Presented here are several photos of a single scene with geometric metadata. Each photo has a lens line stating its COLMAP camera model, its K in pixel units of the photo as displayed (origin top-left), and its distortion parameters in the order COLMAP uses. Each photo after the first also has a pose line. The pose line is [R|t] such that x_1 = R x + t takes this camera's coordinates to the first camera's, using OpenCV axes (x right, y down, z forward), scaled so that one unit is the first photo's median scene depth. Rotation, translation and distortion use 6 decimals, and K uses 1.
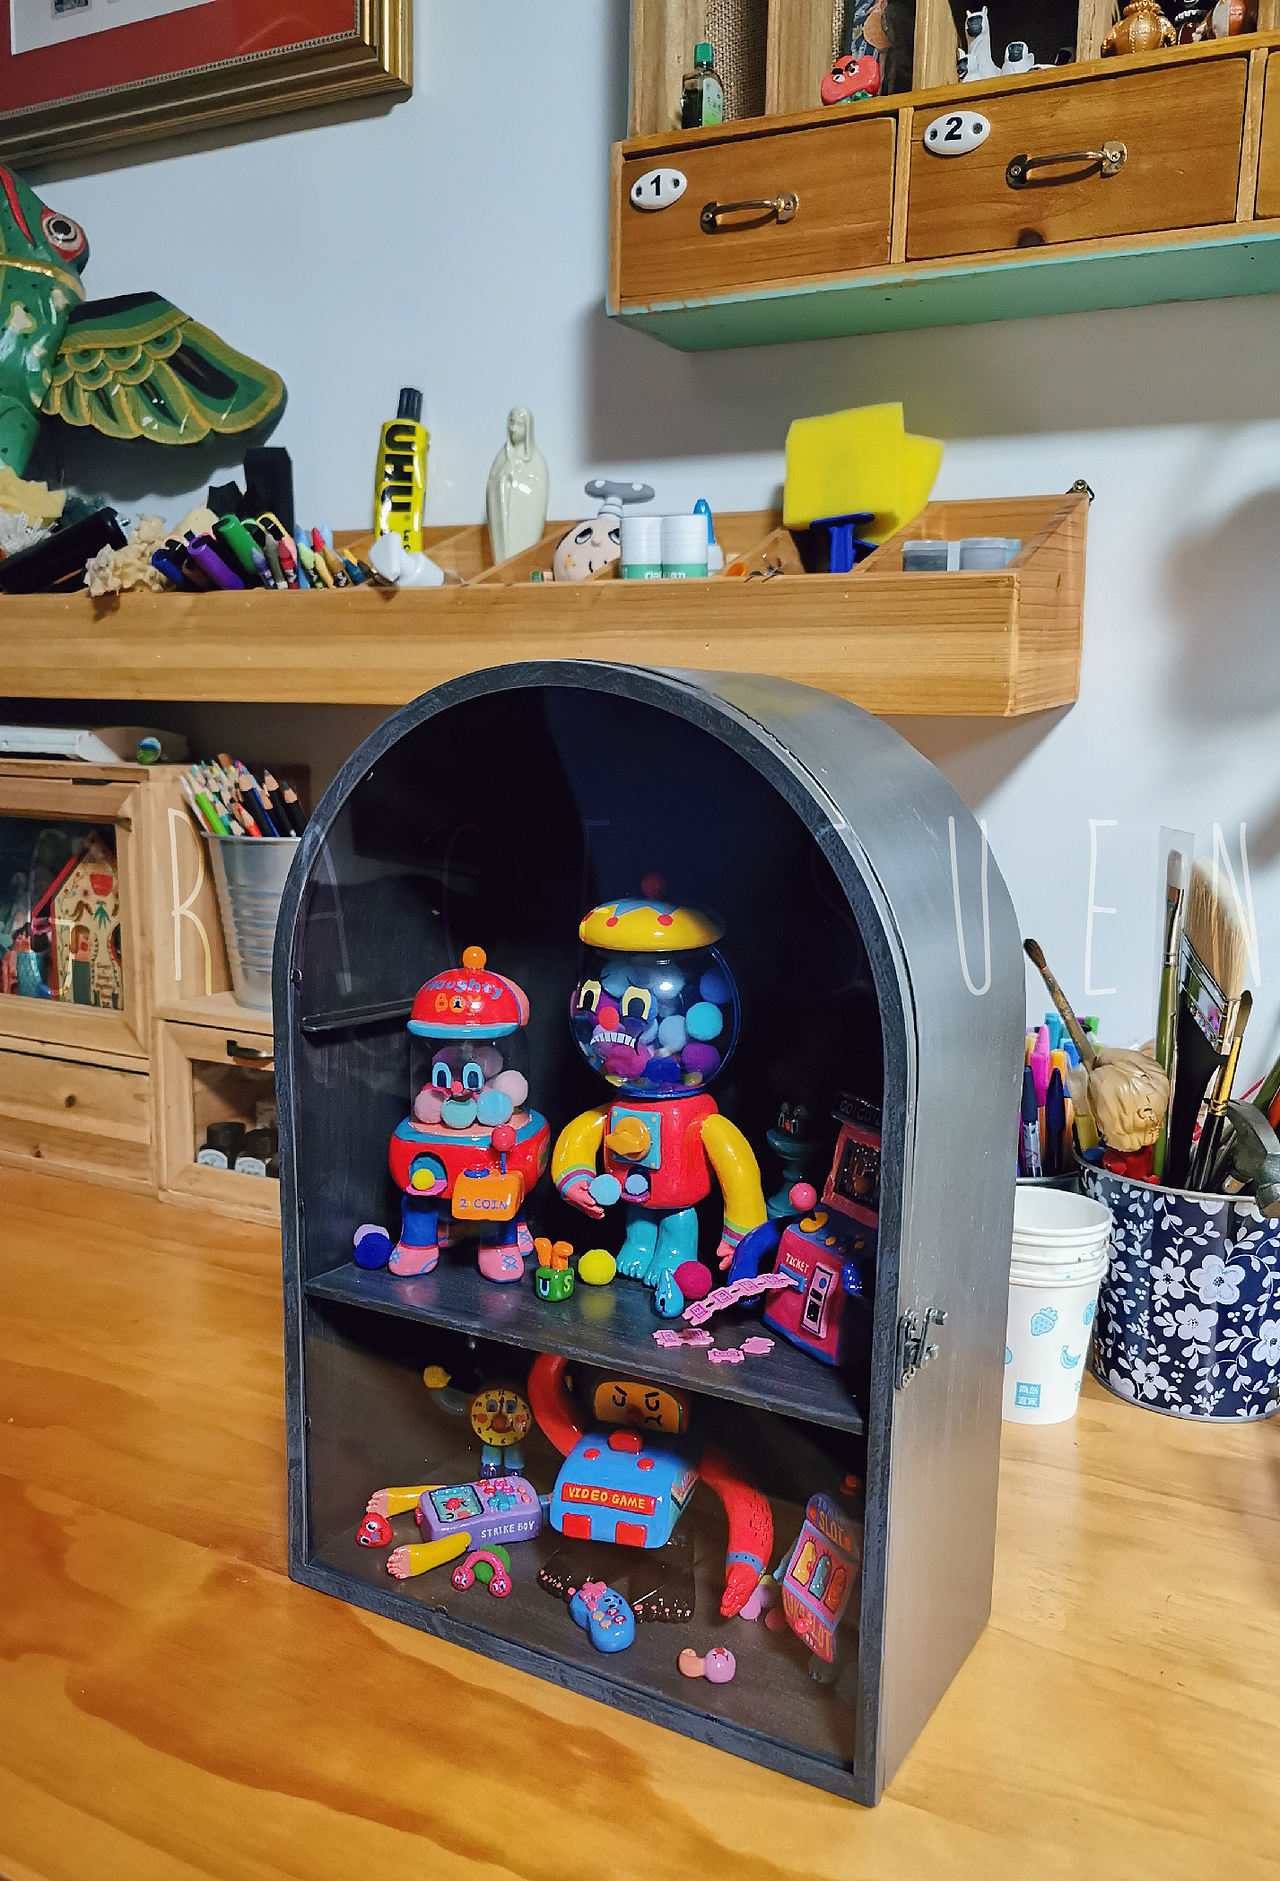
lens RADIAL K [[1592.9, 0, 636.0], [0, 1592.9, 996.6], [0, 0, 1]] dist [0.002751, 0.265363]
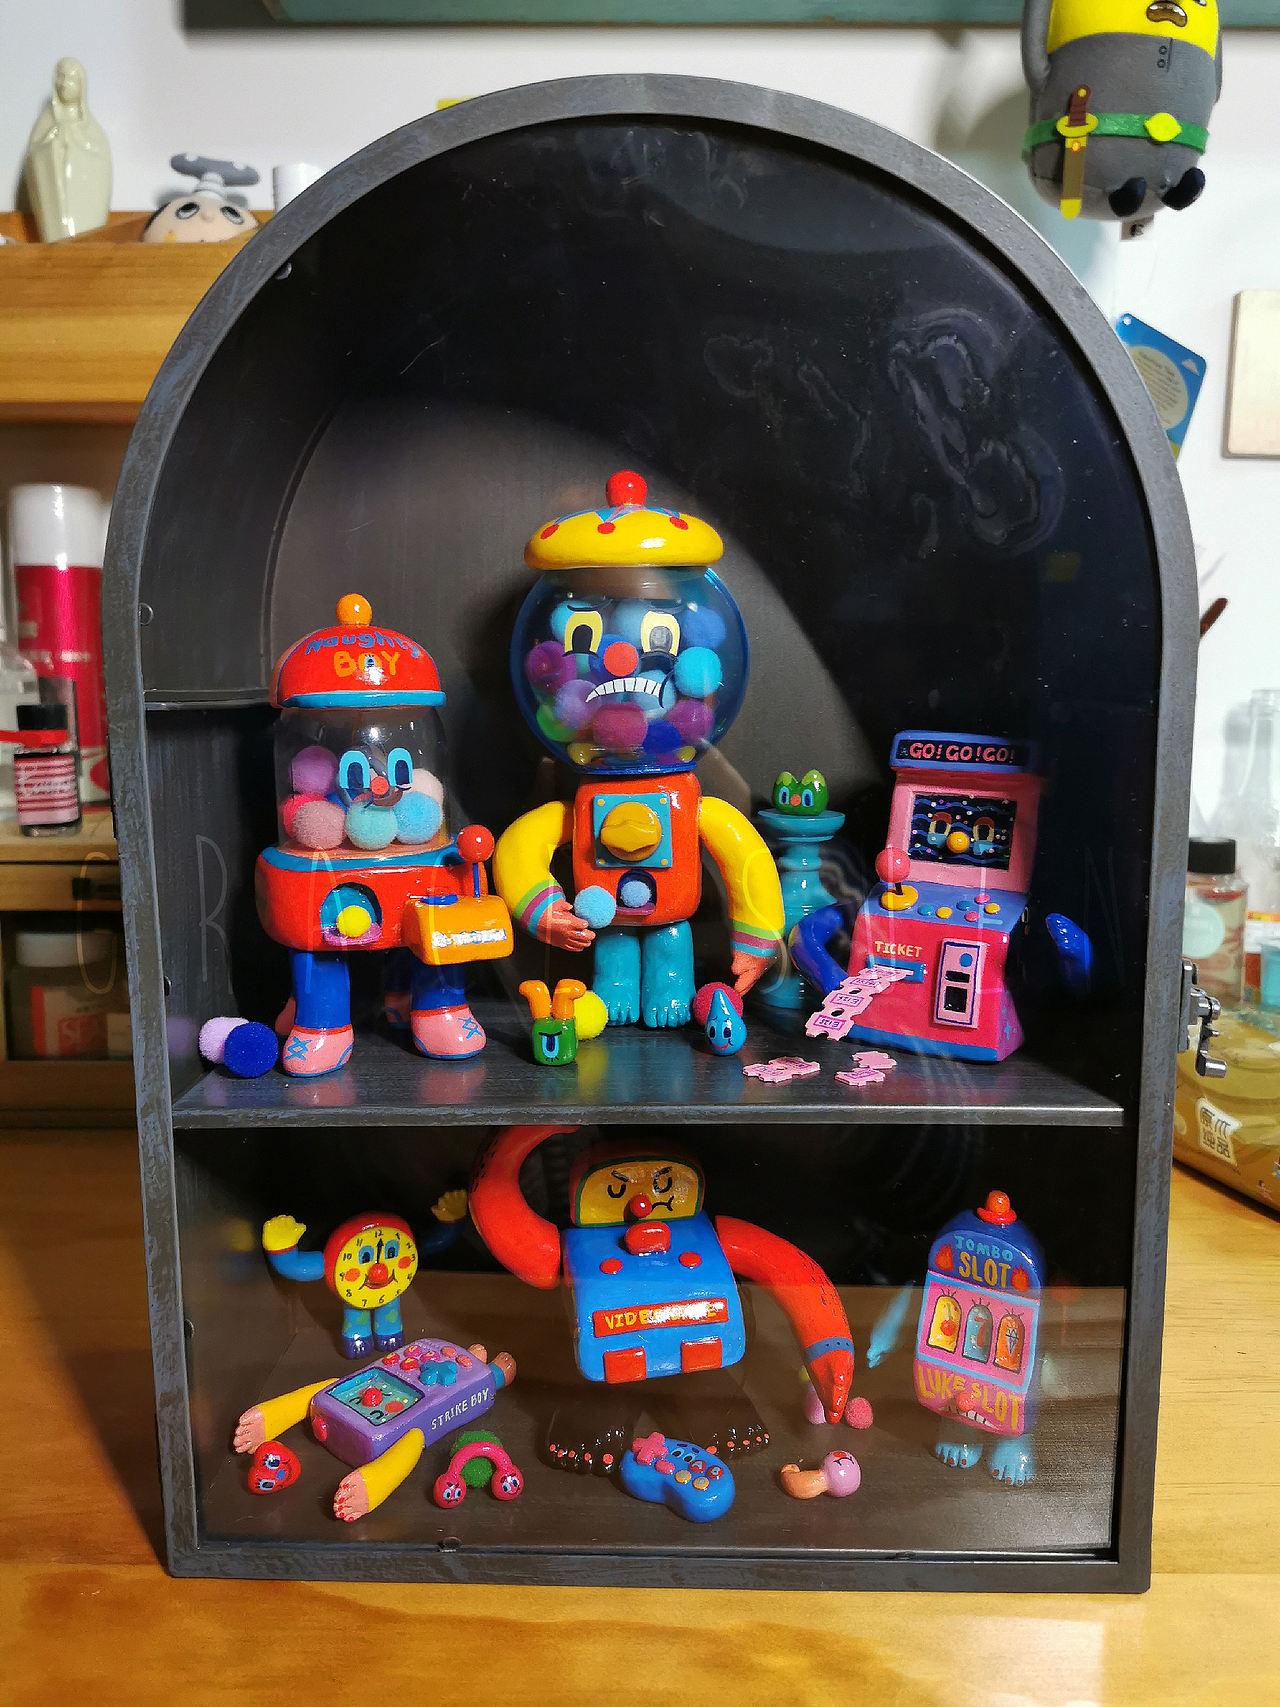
lens RADIAL K [[1378.7, 0, 640.3], [0, 1378.7, 842.7], [0, 0, 1]] dist [0.020856, -0.000472]
pose [[0.875173, -0.089390, 0.475481, -0.301774], [0.105129, 0.994437, -0.006549, 0.098152], [-0.472251, 0.055719, 0.879701, 0.424859]]
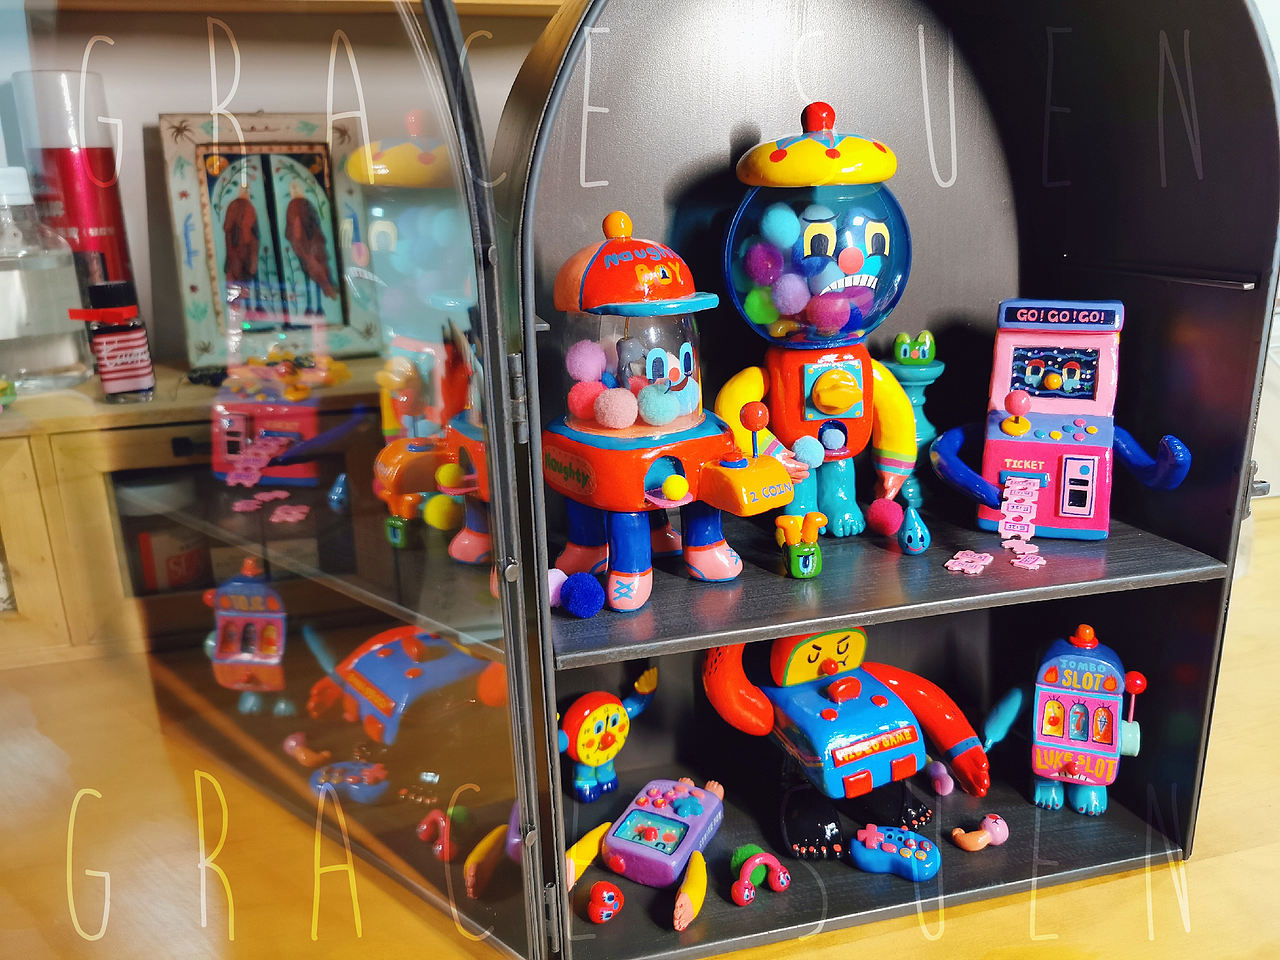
lens RADIAL K [[1047.1, 0, 640.0], [0, 1047.1, 480.0], [0, 0, 1]] dist [0.054855, -0.000874]
pose [[0.712248, -0.237651, 0.660473, -0.511854], [0.160263, 0.971146, 0.176611, 0.009692], [-0.683387, -0.019942, 0.729784, 0.606649]]
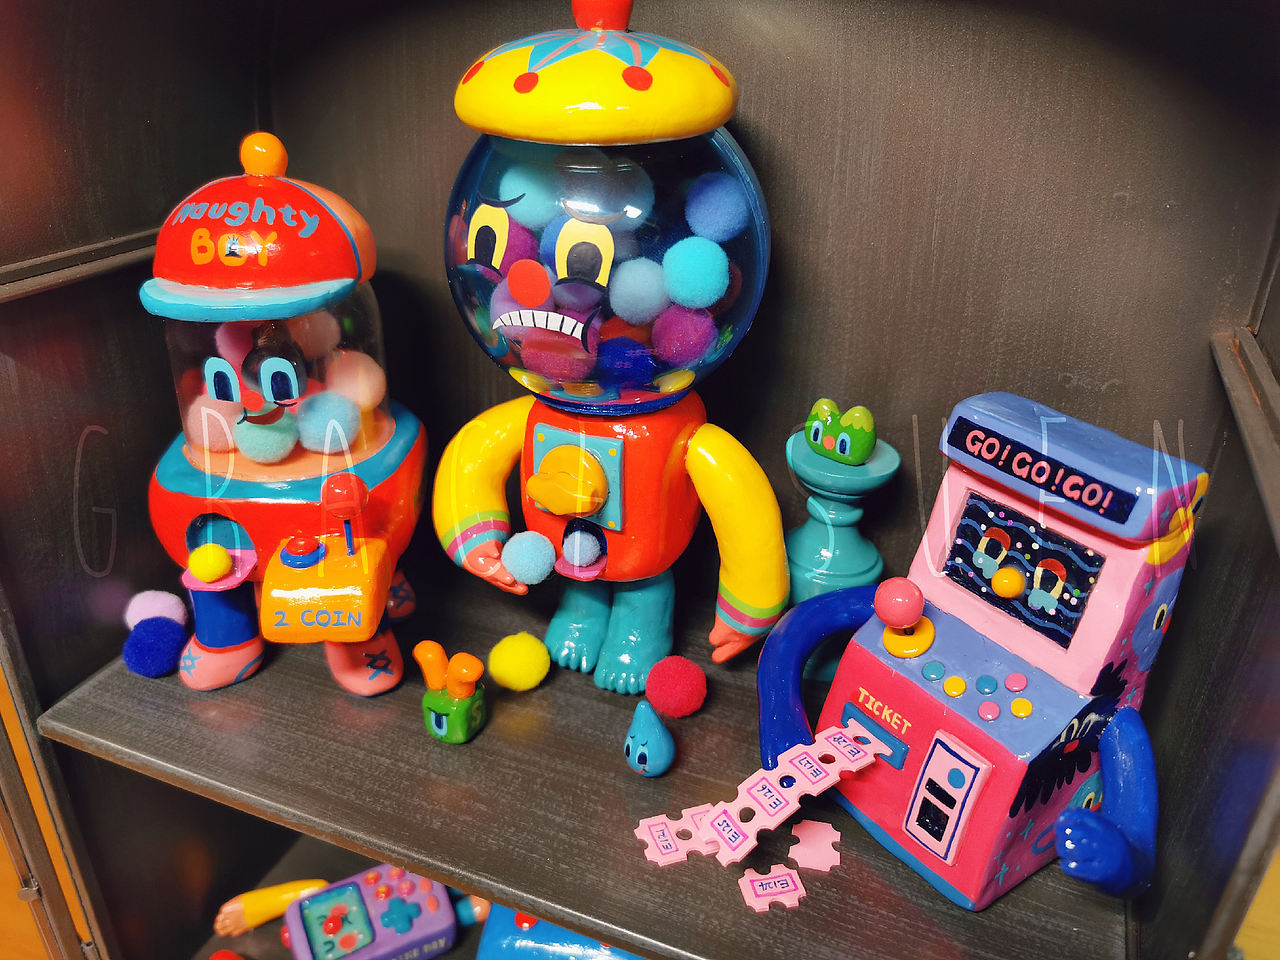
lens RADIAL K [[1033.8, 0, 640.7], [0, 1033.8, 459.6], [0, 0, 1]] dist [0.020856, -0.000472]
pose [[0.988563, -0.057857, 0.139268, -0.029589], [0.015699, 0.957942, 0.286534, -0.025405], [-0.149989, -0.281070, 0.947894, 0.631494]]
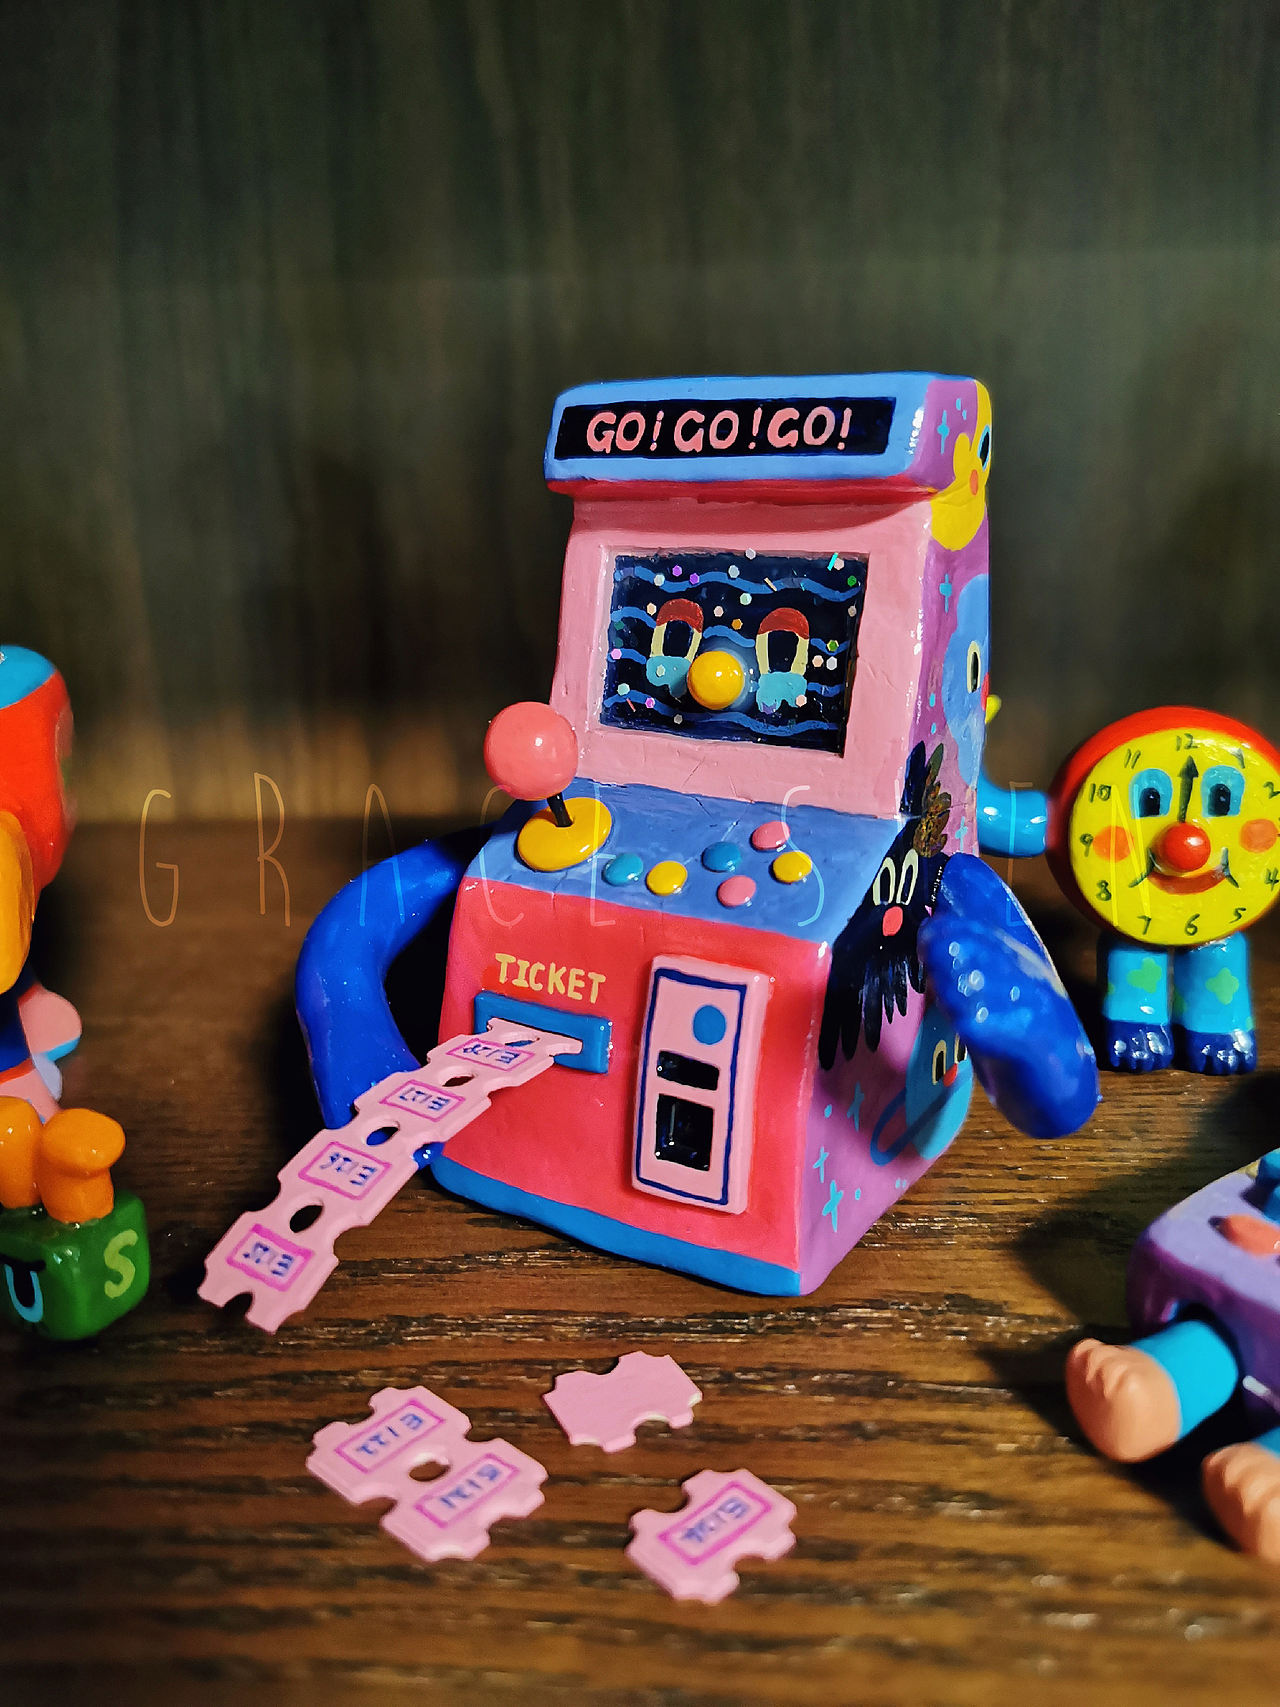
lens RADIAL K [[1419.6, 0, 640.0], [0, 1419.6, 853.5], [0, 0, 1]] dist [-0.014594, -0.004120]
pose [[0.862974, -0.186604, 0.469526, -0.001538], [0.138570, 0.981077, 0.135223, 0.103771], [-0.485875, -0.051632, 0.872502, 0.708032]]
